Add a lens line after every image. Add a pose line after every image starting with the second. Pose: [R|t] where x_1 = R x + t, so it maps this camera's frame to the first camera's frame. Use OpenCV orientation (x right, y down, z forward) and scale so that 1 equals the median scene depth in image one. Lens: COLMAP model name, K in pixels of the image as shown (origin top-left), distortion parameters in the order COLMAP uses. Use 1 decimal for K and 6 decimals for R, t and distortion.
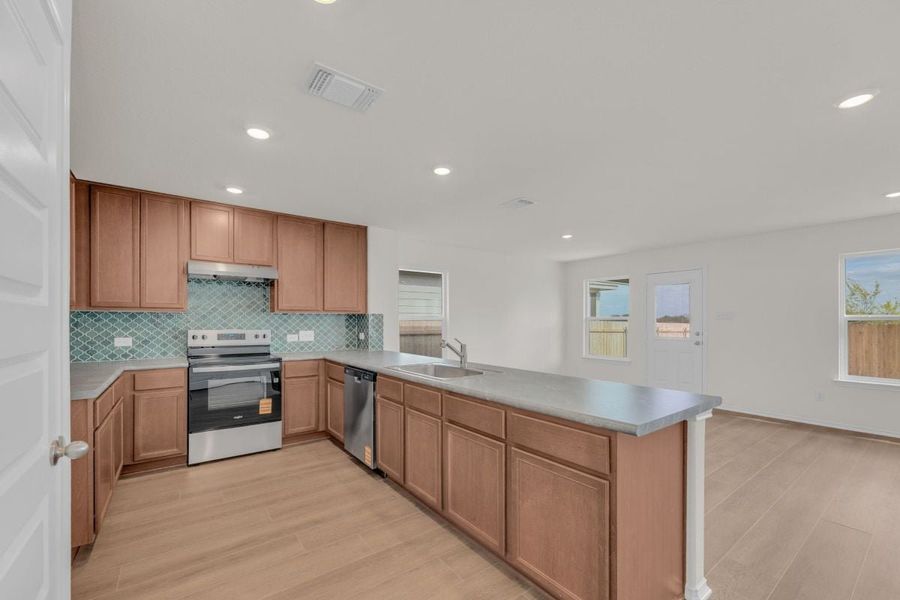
lens RADIAL K [[366.2, 0, 451.4], [0, 366.2, 318.2], [0, 0, 1]] dist [0.004338, -0.000144]
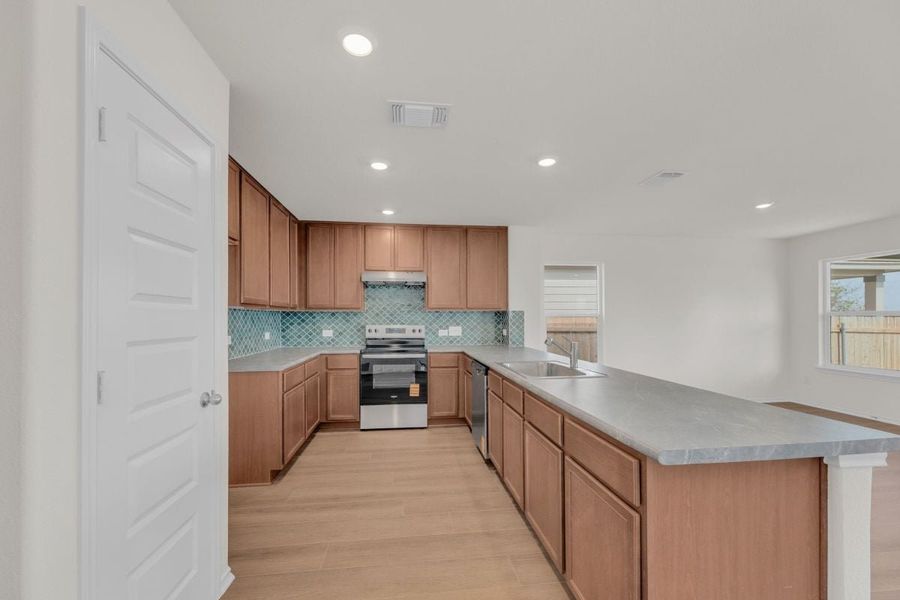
lens RADIAL K [[366.2, 0, 454.3], [0, 366.2, 314.3], [0, 0, 1]] dist [0.004338, -0.000144]
pose [[0.872784, -0.005594, -0.488074, 0.183223], [0.005370, 0.999984, -0.001858, -0.001010], [0.488077, -0.000999, 0.872800, 0.032955]]
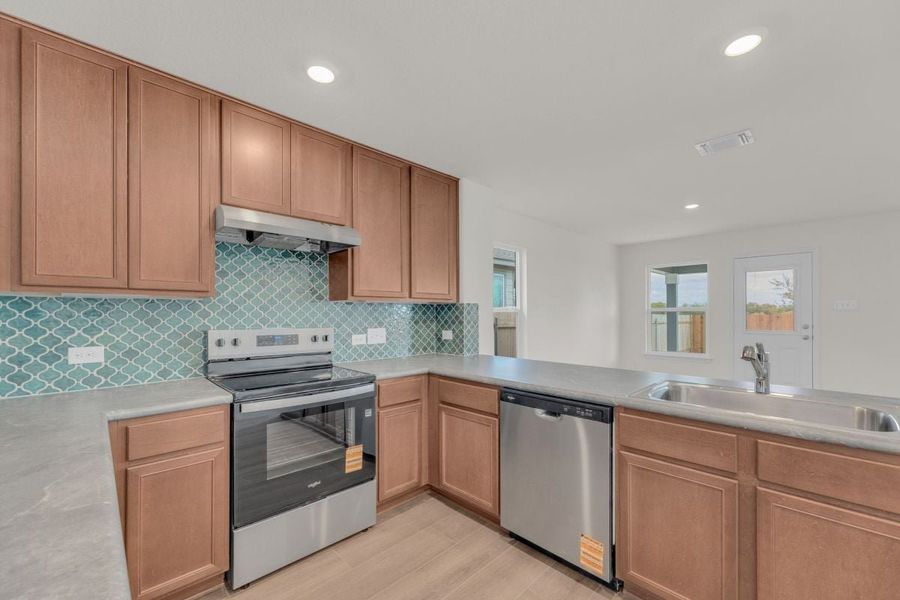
lens RADIAL K [[366.2, 0, 457.5], [0, 366.2, 309.1], [0, 0, 1]] dist [0.004338, -0.000144]
pose [[0.991788, -0.002855, 0.127858, -0.418107], [0.003508, 0.999982, -0.004889, 0.003464], [-0.127841, 0.005297, 0.991780, 0.395427]]
